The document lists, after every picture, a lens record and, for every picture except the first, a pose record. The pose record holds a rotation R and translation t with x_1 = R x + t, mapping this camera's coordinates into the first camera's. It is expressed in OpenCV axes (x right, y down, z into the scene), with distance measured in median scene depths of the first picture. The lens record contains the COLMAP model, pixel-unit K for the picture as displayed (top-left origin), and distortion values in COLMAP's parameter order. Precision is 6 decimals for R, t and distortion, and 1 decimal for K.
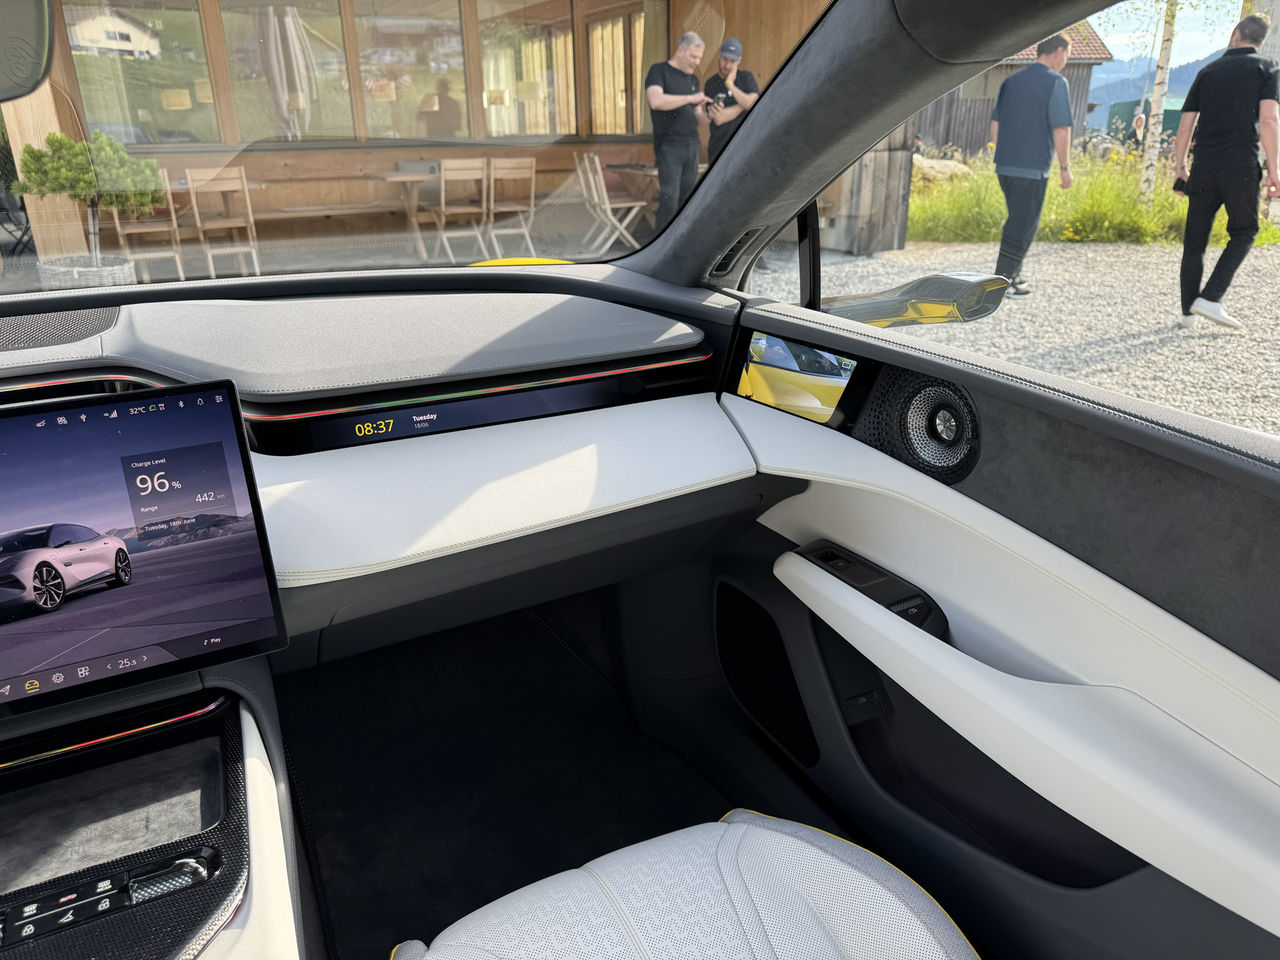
lens RADIAL K [[906.6, 0, 644.5], [0, 906.6, 484.0], [0, 0, 1]] dist [0.050230, -0.064245]
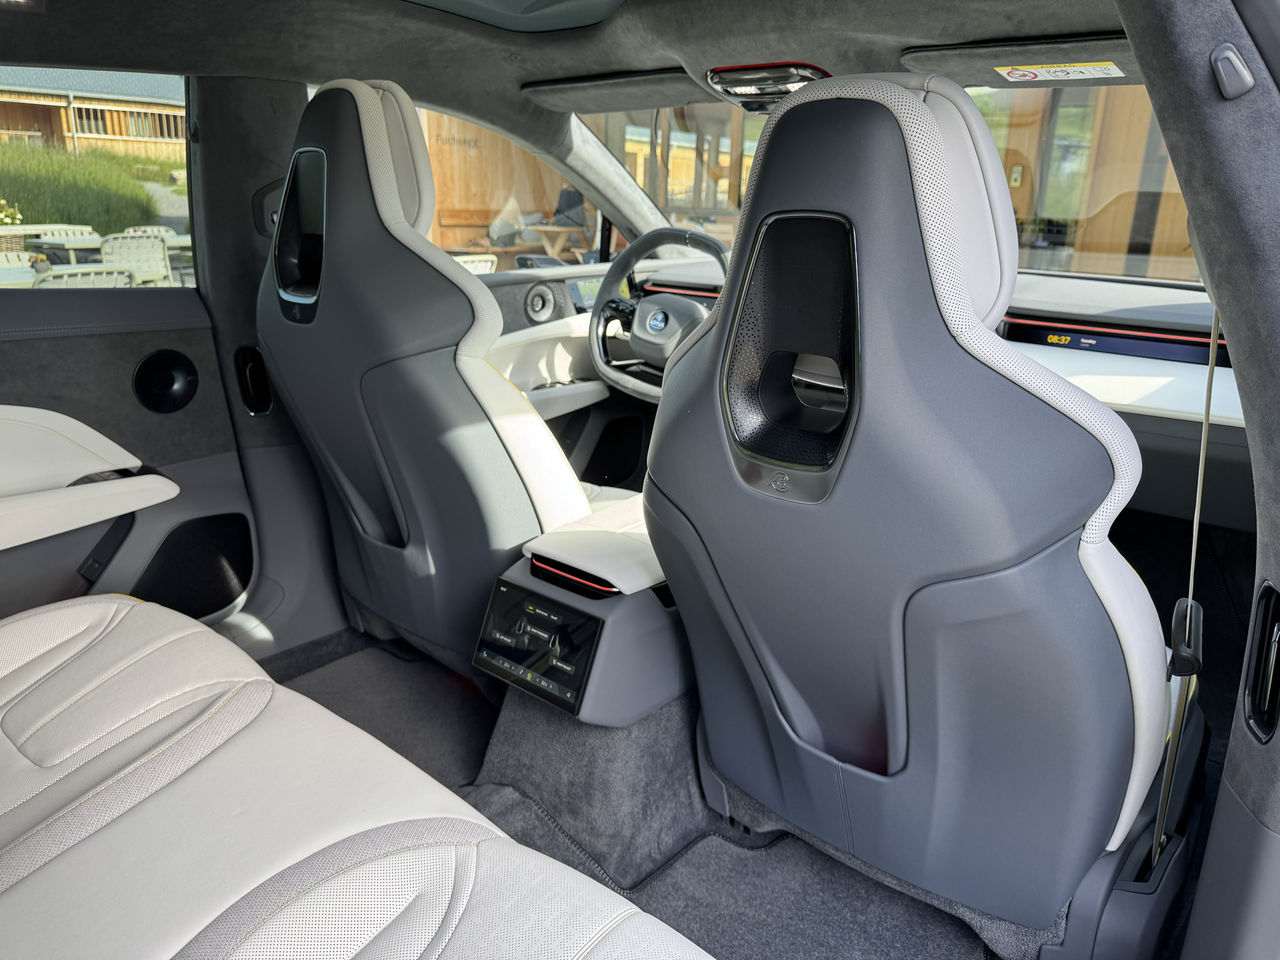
lens RADIAL K [[906.6, 0, 644.5], [0, 906.6, 484.0], [0, 0, 1]] dist [0.050230, -0.064245]
pose [[0.359515, 0.293184, -0.885885, 1.220309], [-0.372520, 0.915522, 0.151815, 0.257265], [0.855557, 0.275430, 0.438361, -0.465641]]
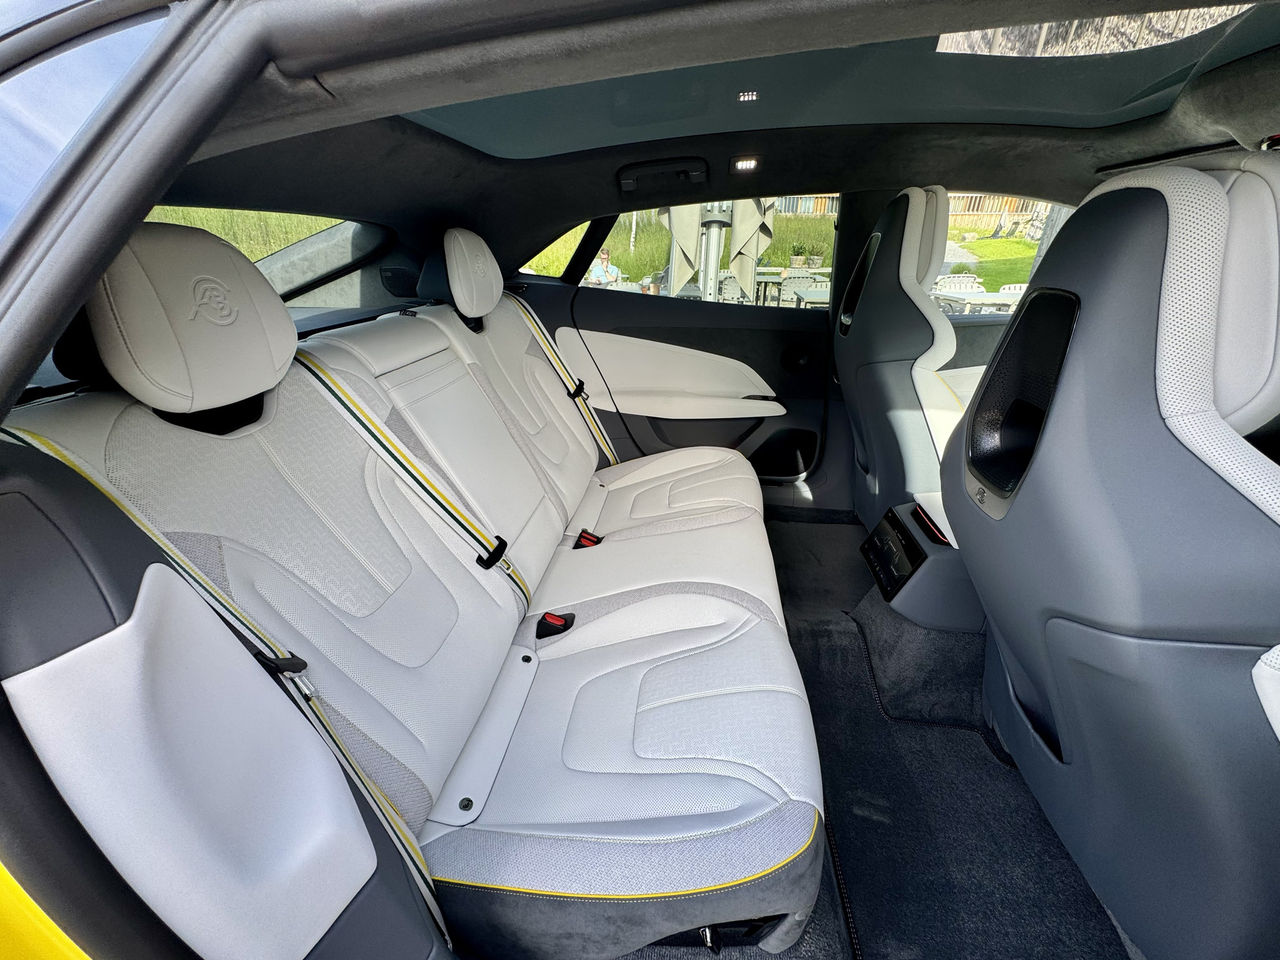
lens RADIAL K [[507.9, 0, 640.0], [0, 507.9, 480.0], [0, 0, 1]] dist [0.001134, 0.000312]
pose [[-0.560595, 0.354180, -0.748525, 1.221448], [-0.312140, 0.746863, 0.587166, 0.068984], [0.767008, 0.562807, -0.308134, -0.099831]]
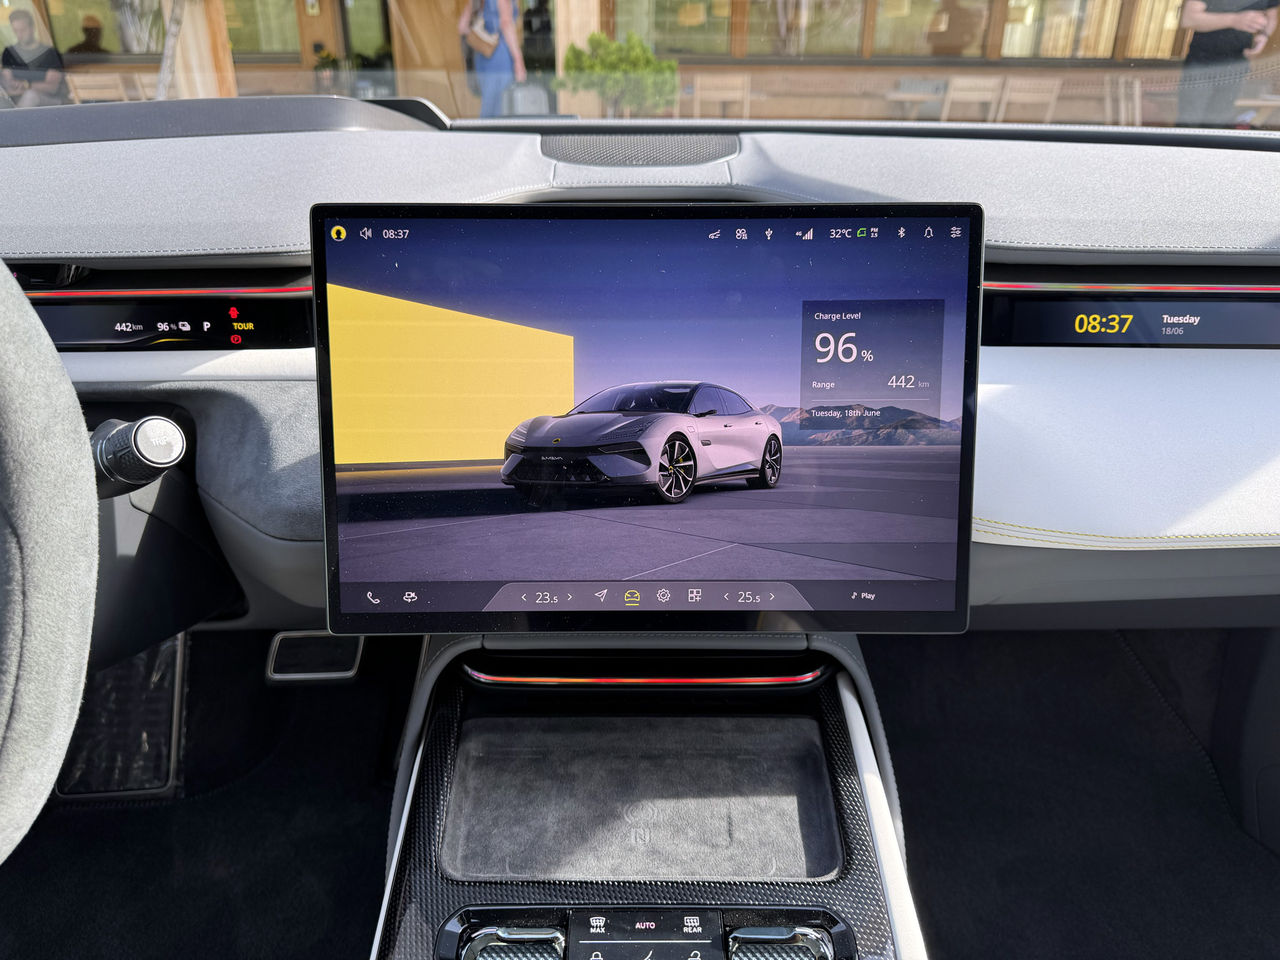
lens RADIAL K [[942.7, 0, 640.0], [0, 942.7, 480.0], [0, 0, 1]] dist [0.091219, -0.193984]
pose [[0.881947, 0.210469, -0.421749, -0.308545], [-0.185827, 0.977558, 0.099243, 0.045208], [0.433171, -0.009155, 0.901265, 0.276323]]
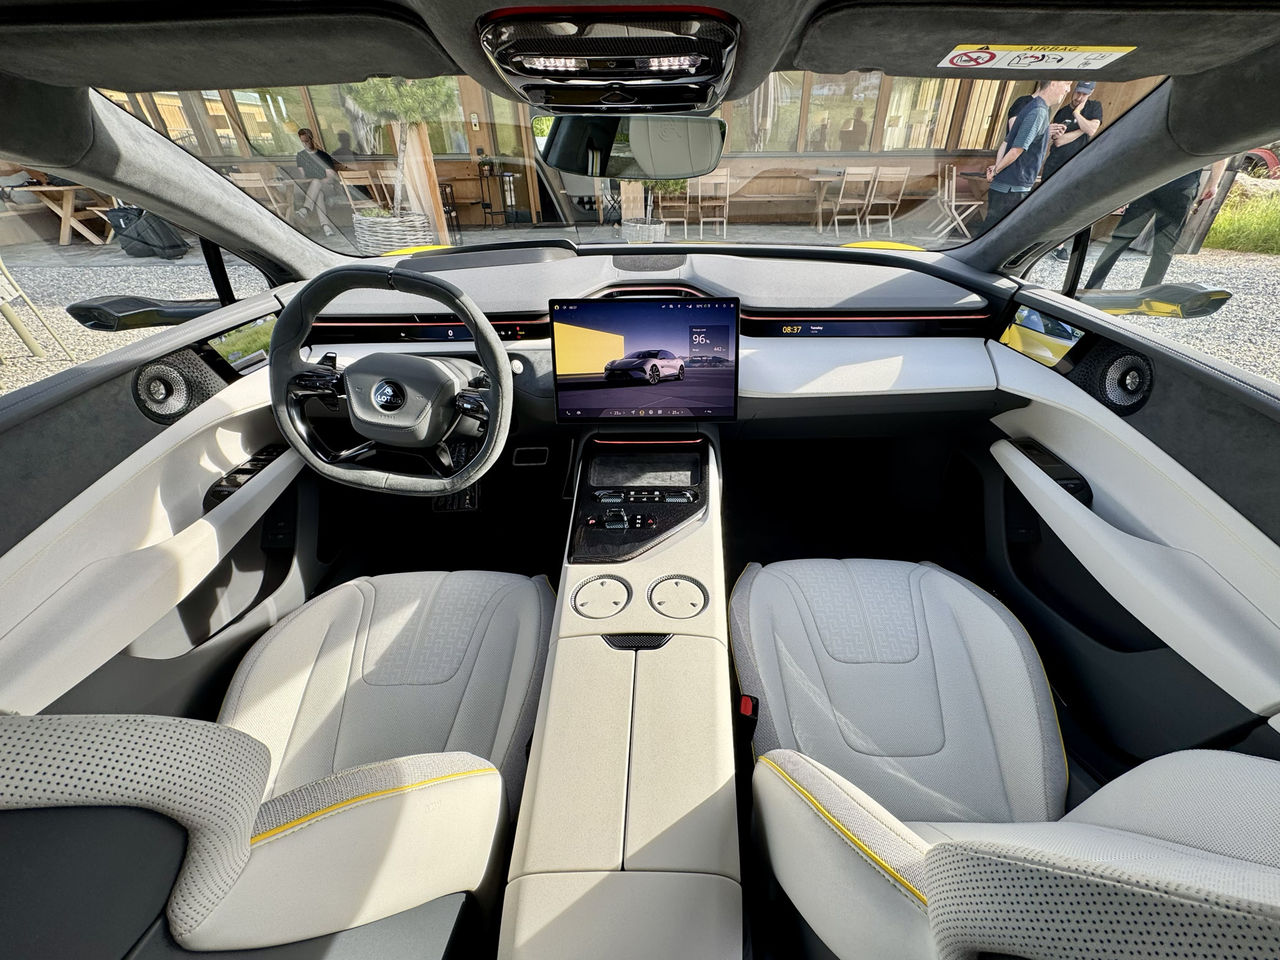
lens RADIAL K [[526.7, 0, 668.2], [0, 526.7, 475.4], [0, 0, 1]] dist [-0.004923, -0.000283]
pose [[0.882251, 0.258728, -0.393310, 0.008986], [-0.177969, 0.956742, 0.230156, 0.032103], [0.435845, -0.133058, 0.890132, -0.239364]]
